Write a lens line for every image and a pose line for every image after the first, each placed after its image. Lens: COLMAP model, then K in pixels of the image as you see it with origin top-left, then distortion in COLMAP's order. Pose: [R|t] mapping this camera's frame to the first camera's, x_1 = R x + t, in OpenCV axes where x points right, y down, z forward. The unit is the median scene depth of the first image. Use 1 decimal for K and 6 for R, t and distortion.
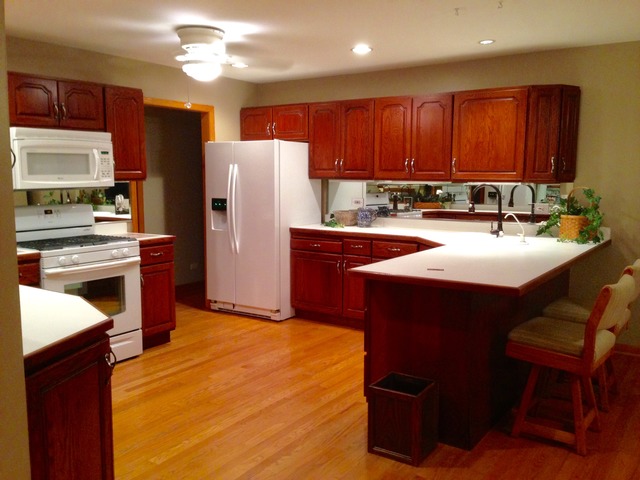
lens RADIAL K [[601.0, 0, 320.0], [0, 601.0, 240.0], [0, 0, 1]] dist [0.185859, -0.293890]
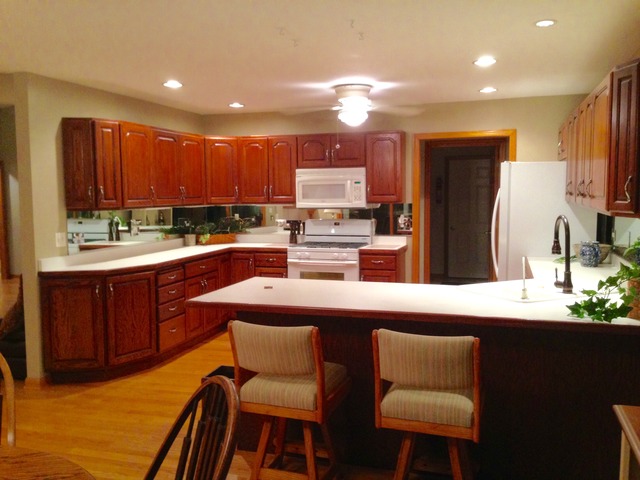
lens RADIAL K [[601.0, 0, 320.0], [0, 601.0, 240.0], [0, 0, 1]] dist [0.185859, -0.293890]
pose [[0.278646, 0.072395, -0.957662, 0.927237], [-0.108813, 0.993114, 0.043414, -0.066779], [0.954210, 0.092109, 0.284604, 0.568616]]
